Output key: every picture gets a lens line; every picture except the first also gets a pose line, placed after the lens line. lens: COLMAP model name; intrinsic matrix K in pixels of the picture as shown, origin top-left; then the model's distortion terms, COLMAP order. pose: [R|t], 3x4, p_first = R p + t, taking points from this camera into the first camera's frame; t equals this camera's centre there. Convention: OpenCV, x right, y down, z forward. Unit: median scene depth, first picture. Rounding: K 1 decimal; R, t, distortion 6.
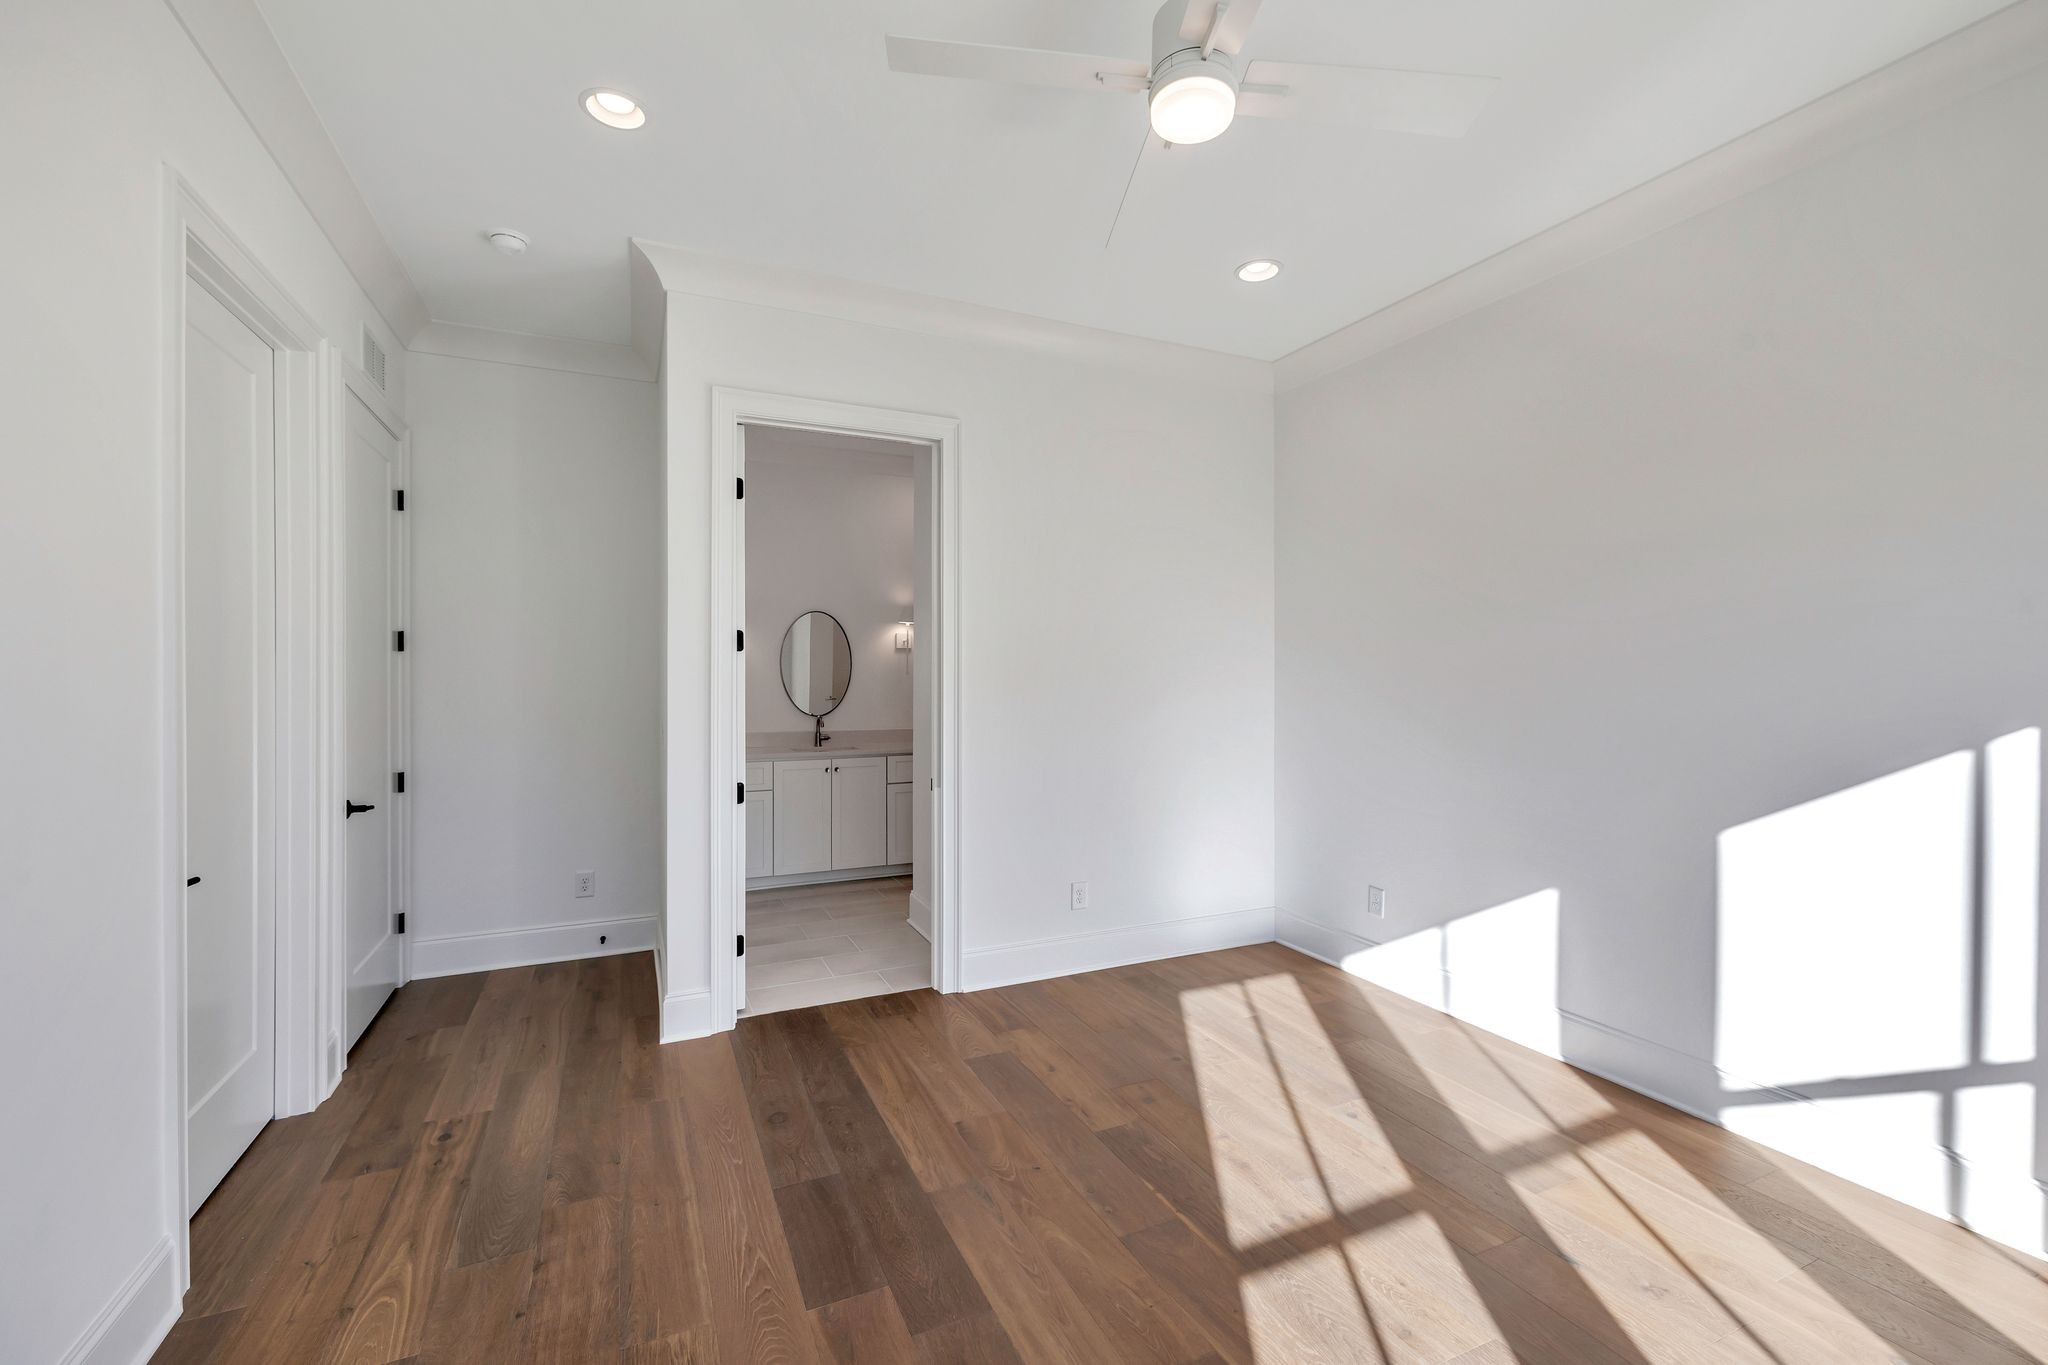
lens RADIAL K [[869.6, 0, 1024.0], [0, 869.6, 682.5], [0, 0, 1]] dist [-0.001333, -0.000141]
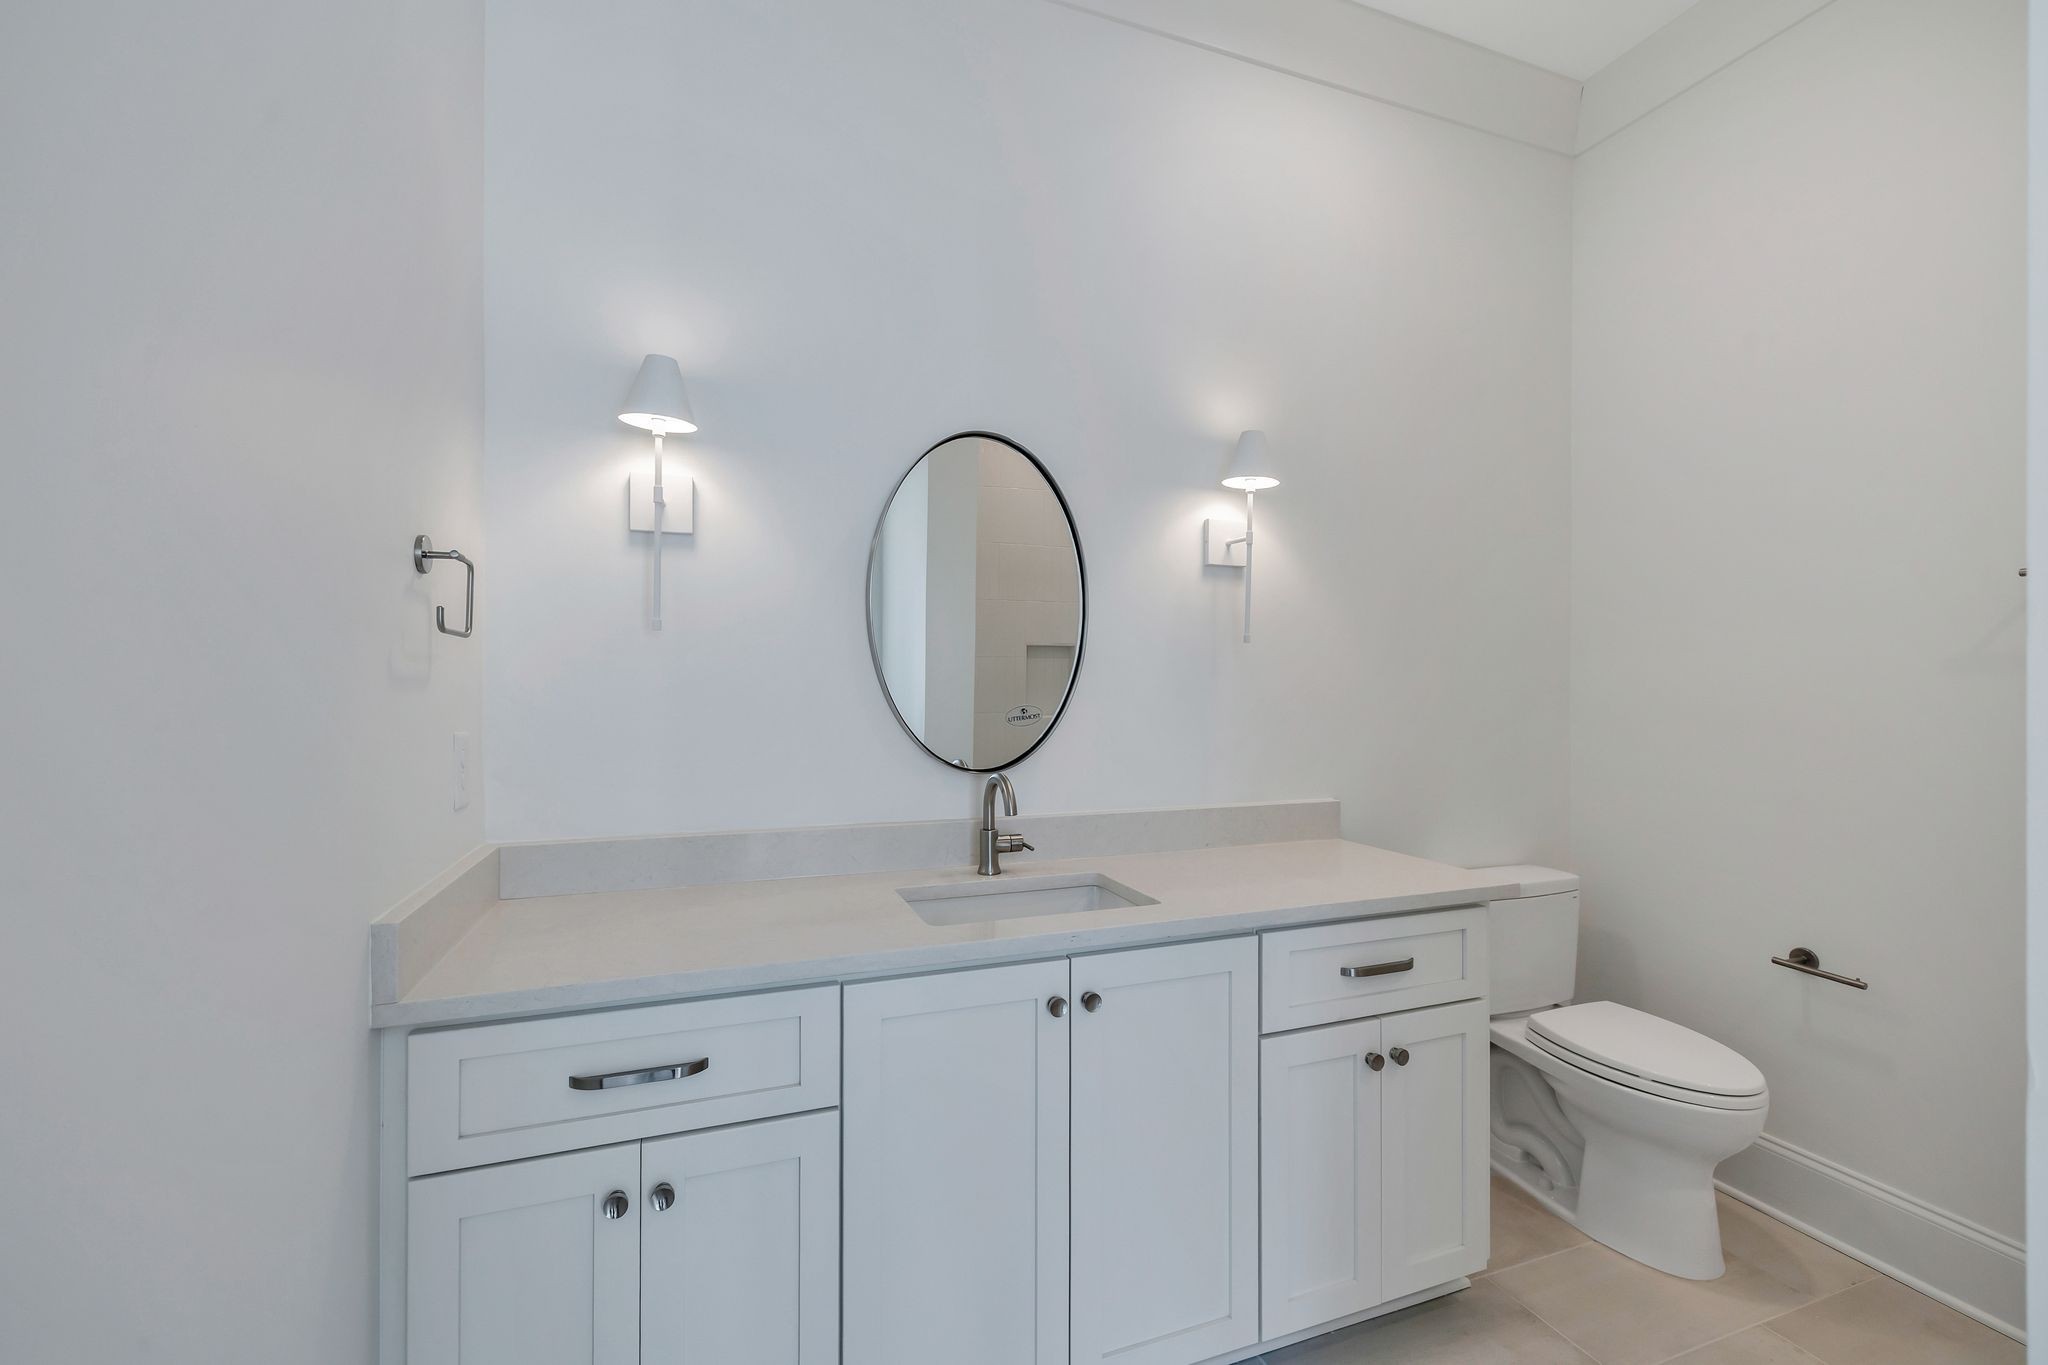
lens RADIAL K [[869.6, 0, 1024.0], [0, 869.6, 682.5], [0, 0, 1]] dist [-0.001333, -0.000141]
pose [[0.996988, -0.000276, -0.077562, -0.195174], [-0.000274, 0.999975, -0.007086, 0.008404], [0.077562, 0.007086, 0.996962, 0.678273]]
